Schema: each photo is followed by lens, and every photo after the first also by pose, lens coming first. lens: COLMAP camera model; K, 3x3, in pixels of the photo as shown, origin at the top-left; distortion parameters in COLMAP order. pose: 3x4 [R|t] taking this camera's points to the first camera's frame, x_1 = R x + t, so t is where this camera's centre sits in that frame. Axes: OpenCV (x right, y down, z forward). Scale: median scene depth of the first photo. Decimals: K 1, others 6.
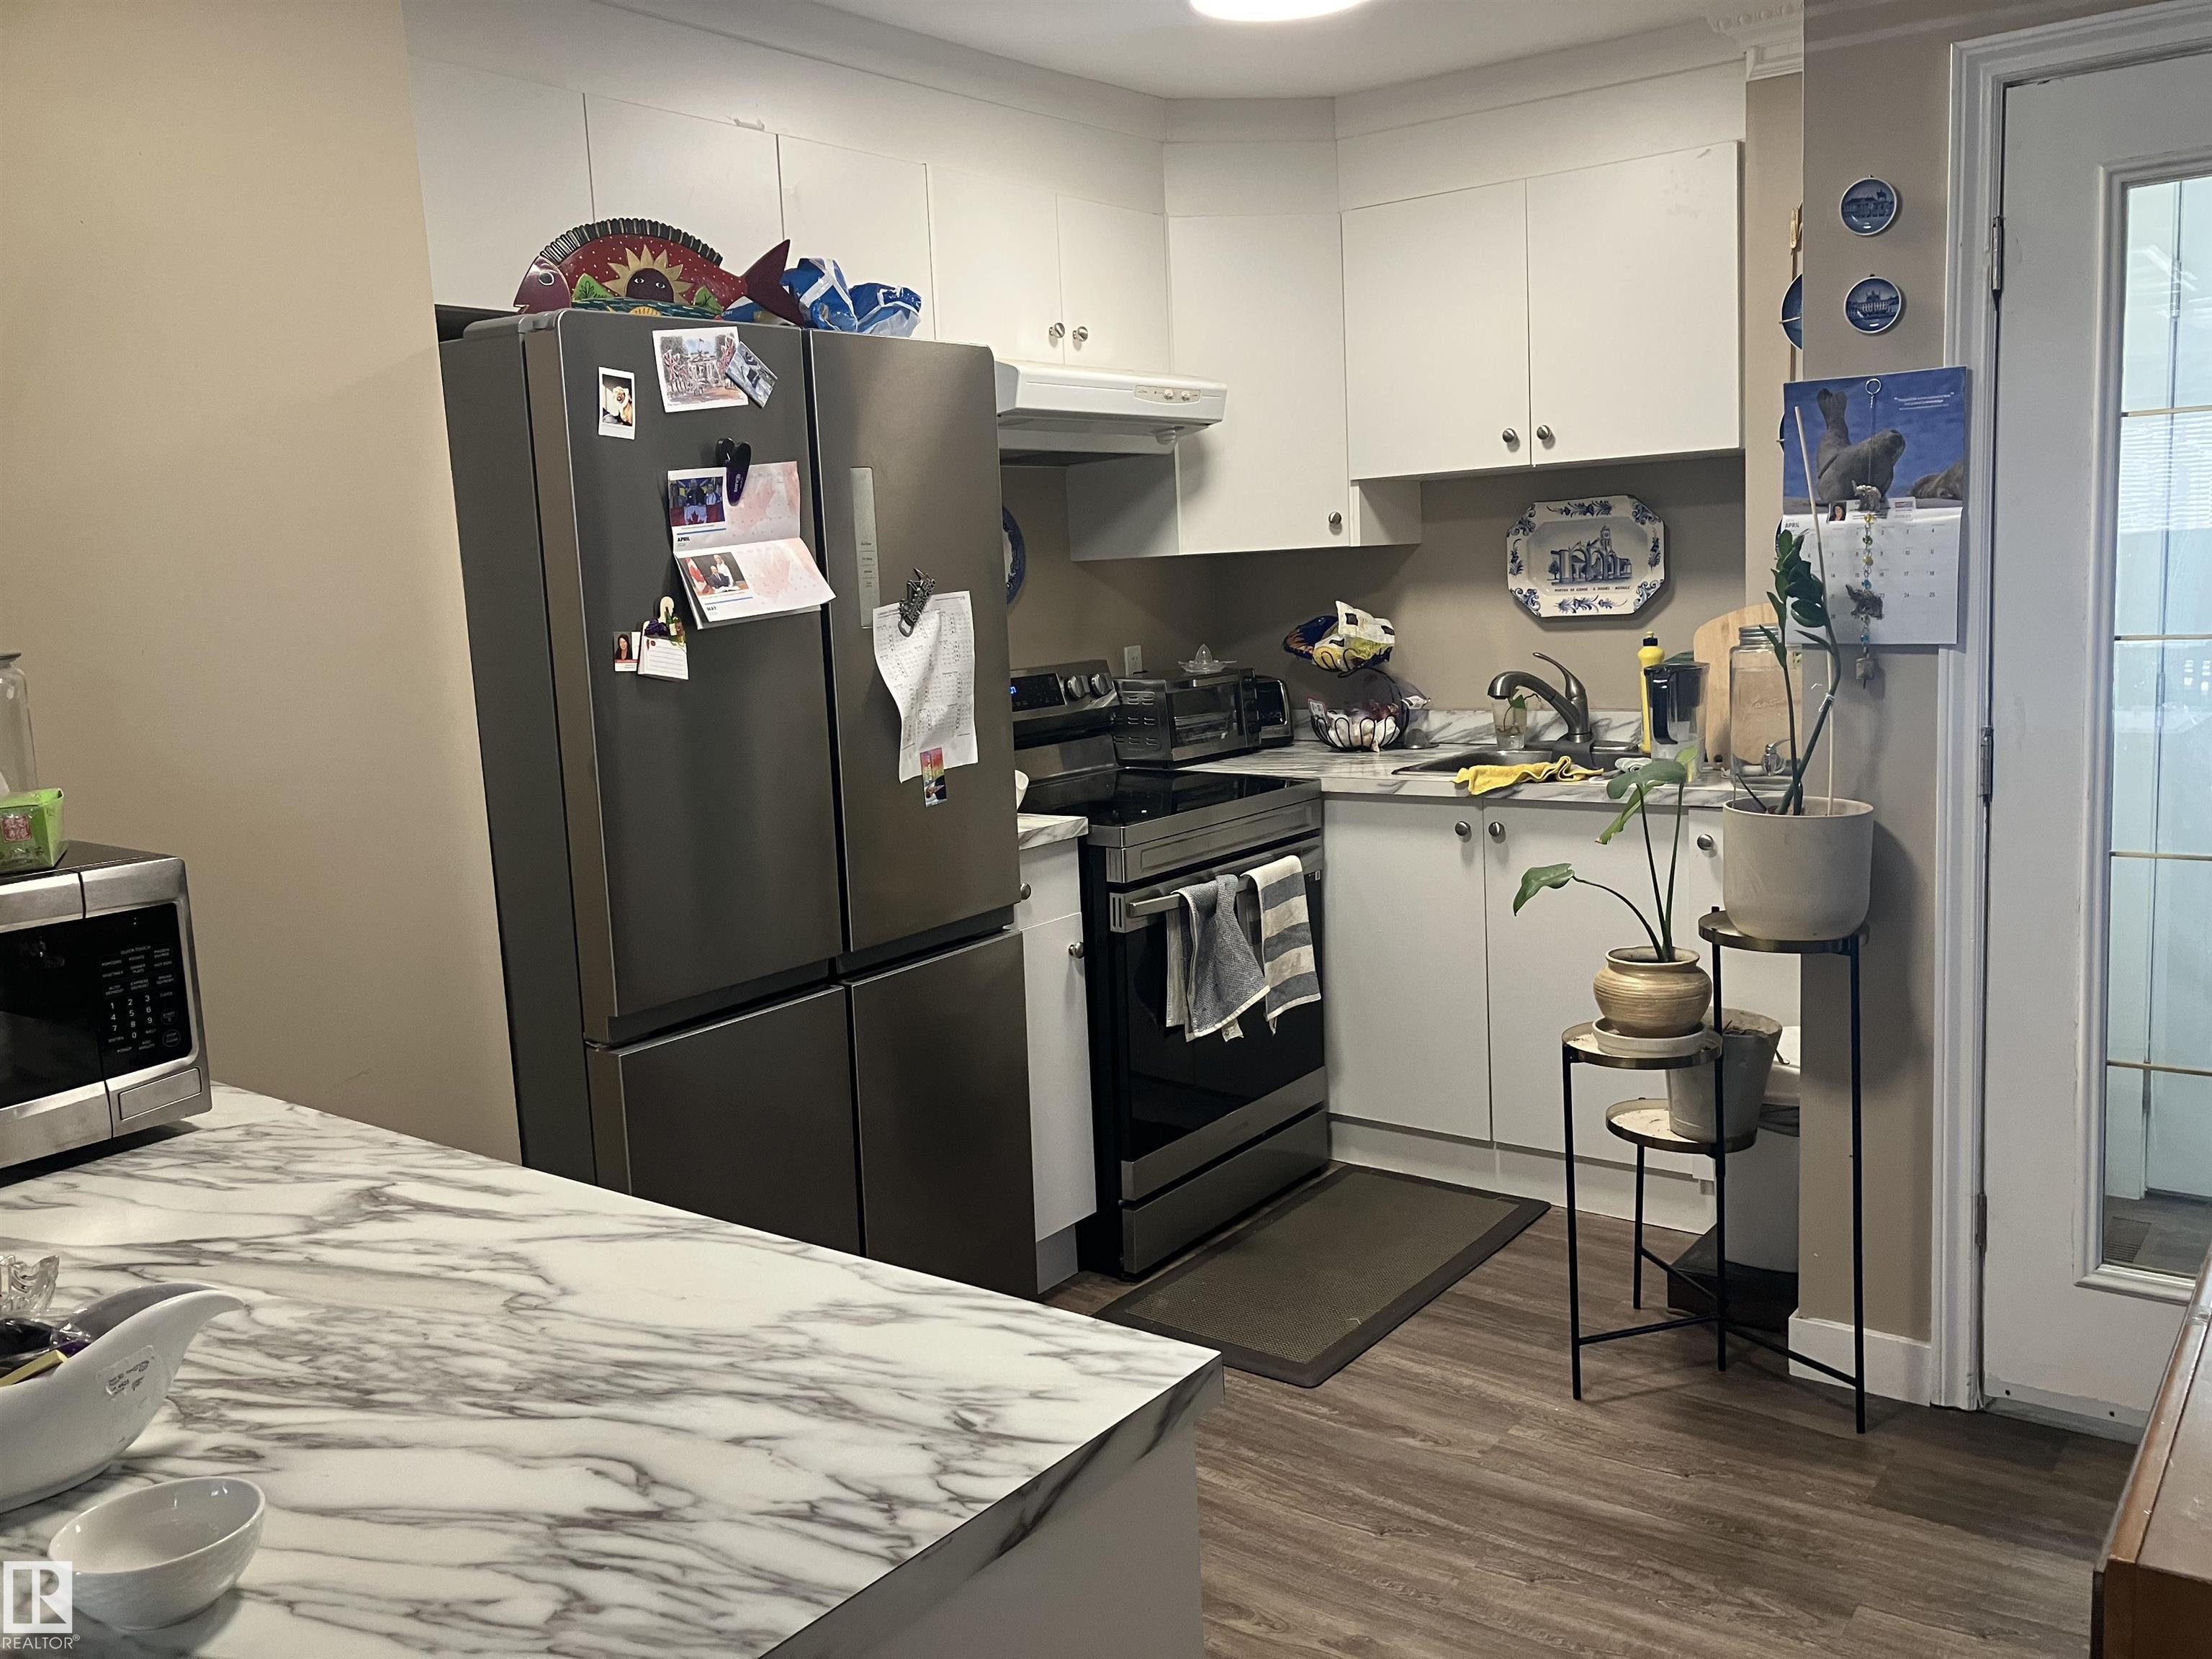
lens RADIAL K [[1821.4, 0, 1106.0], [0, 1821.4, 829.5], [0, 0, 1]] dist [0.000070, 0.003403]
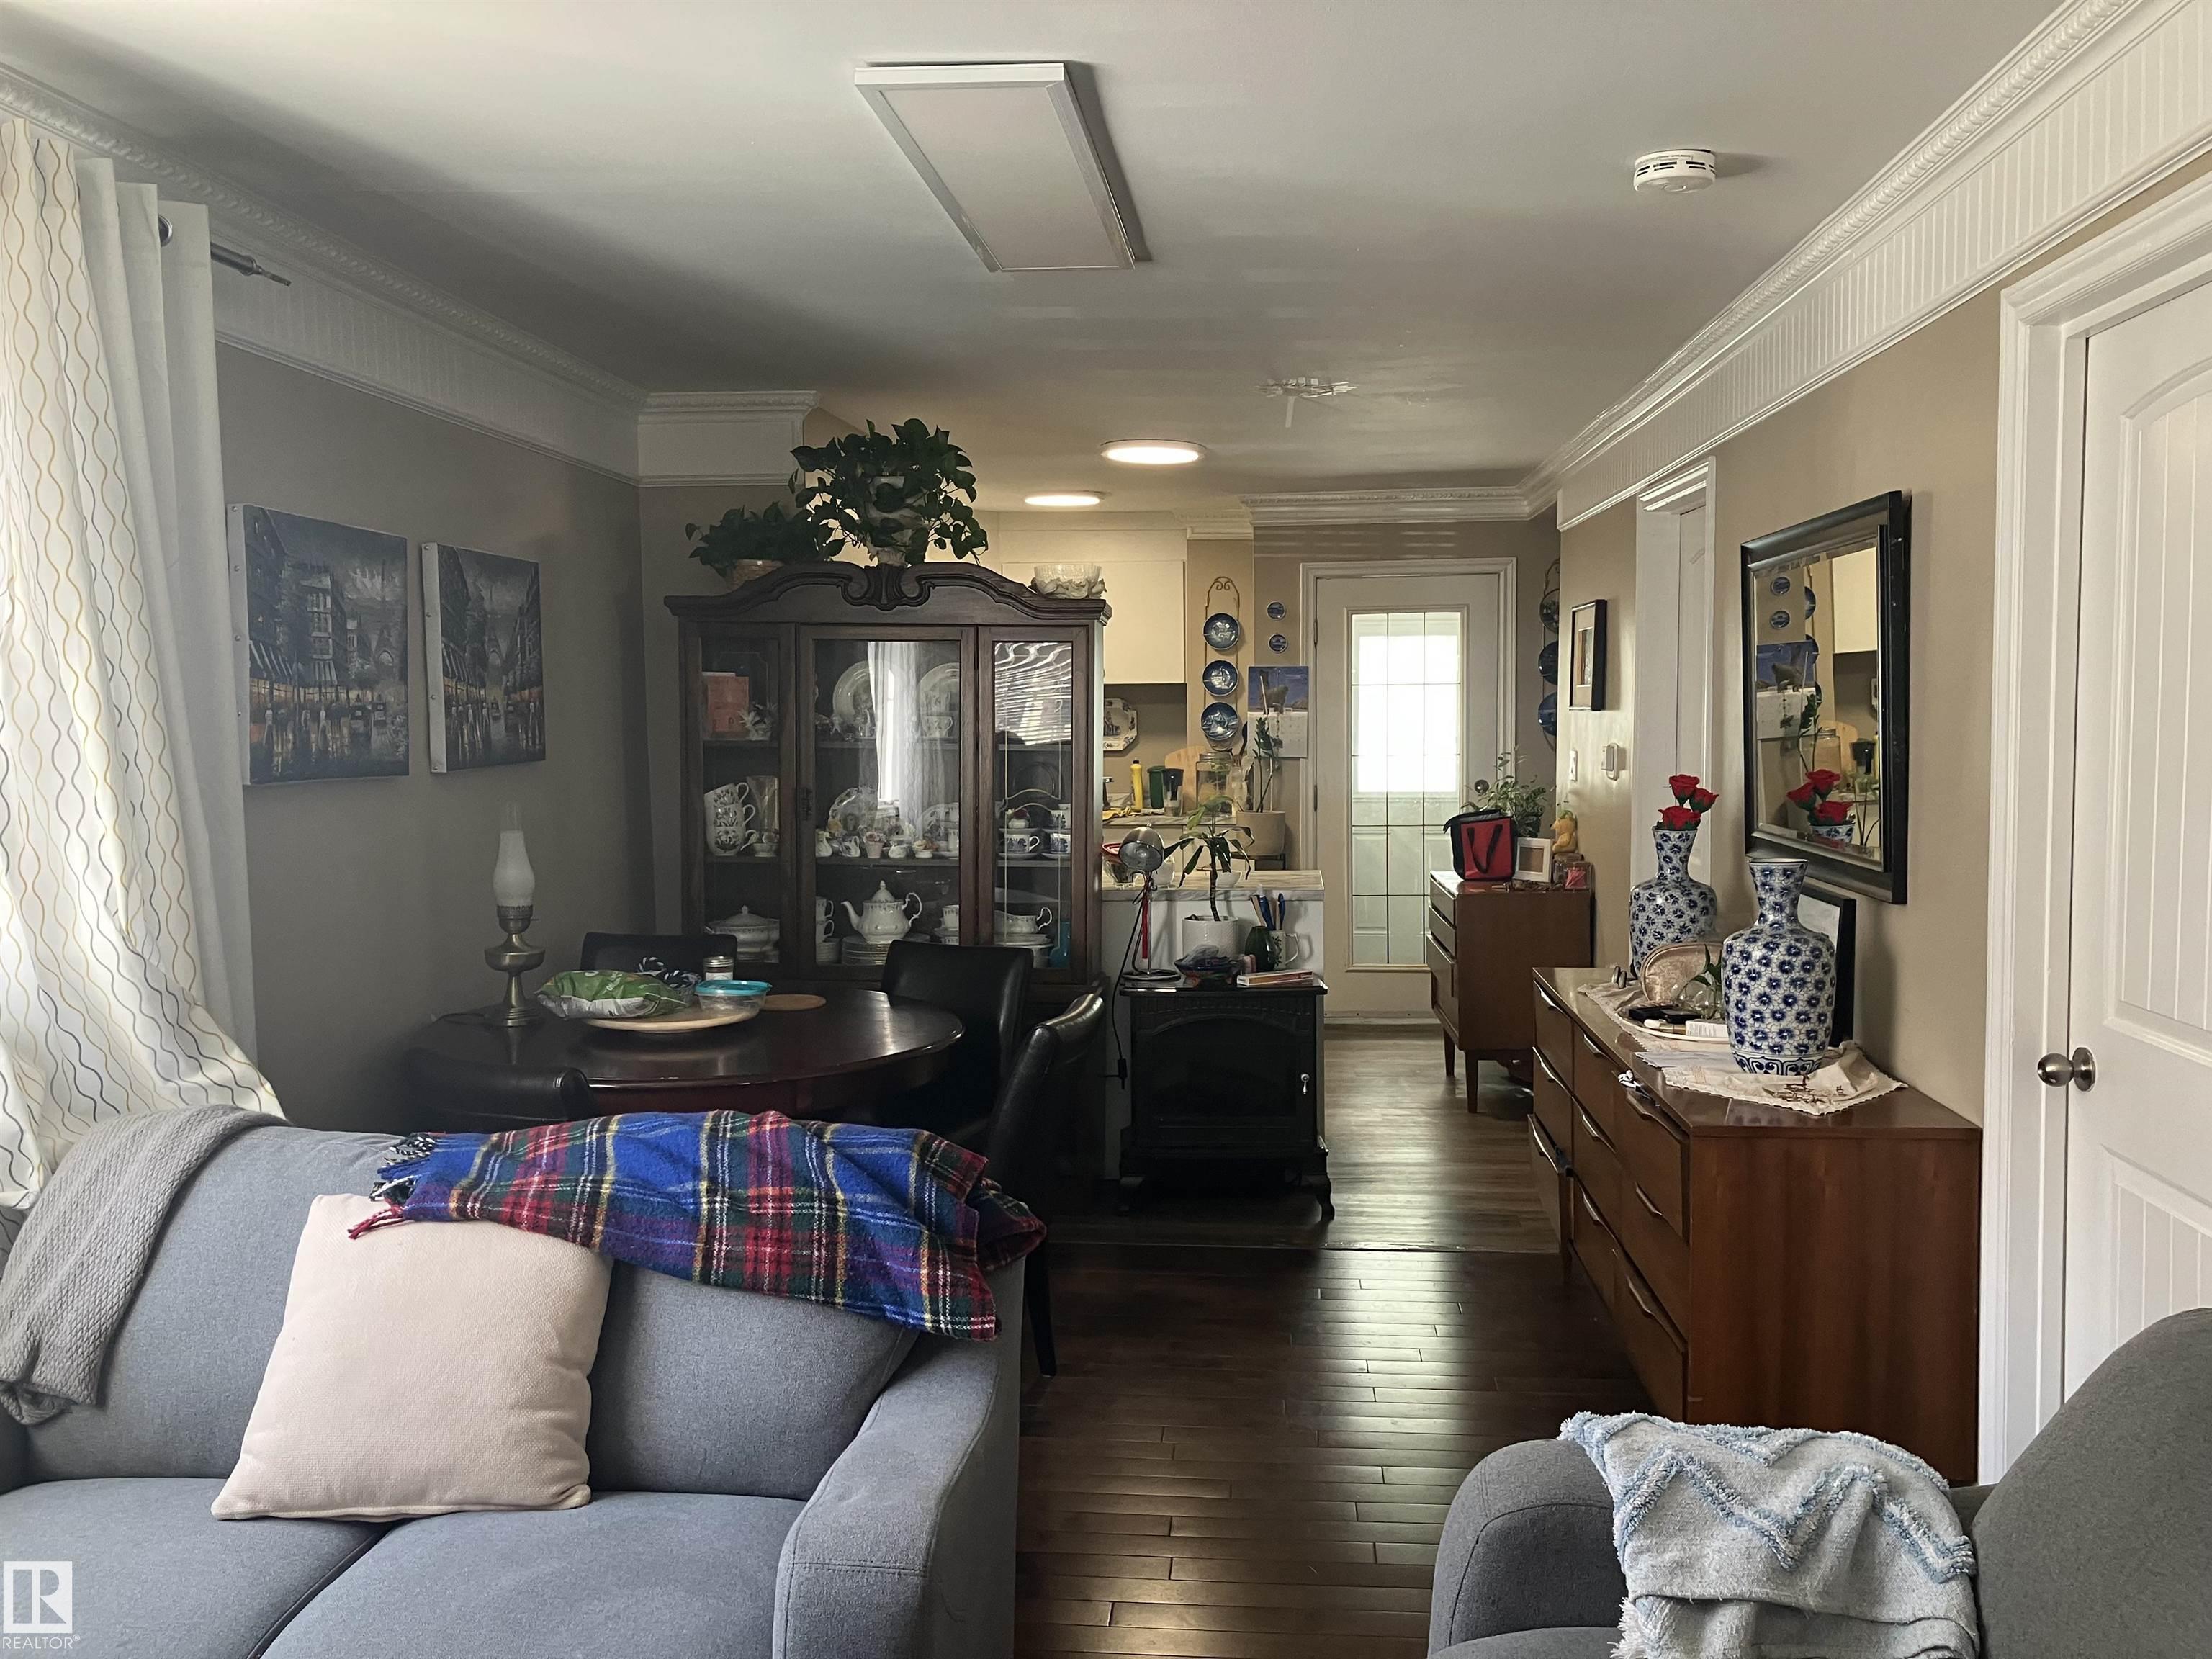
lens RADIAL K [[1821.4, 0, 1106.0], [0, 1821.4, 829.5], [0, 0, 1]] dist [0.000070, 0.003403]
pose [[0.848857, 0.010690, 0.528514, -1.344399], [0.040586, 0.995527, -0.085321, 0.249602], [-0.527062, 0.093875, 0.844626, -1.295159]]
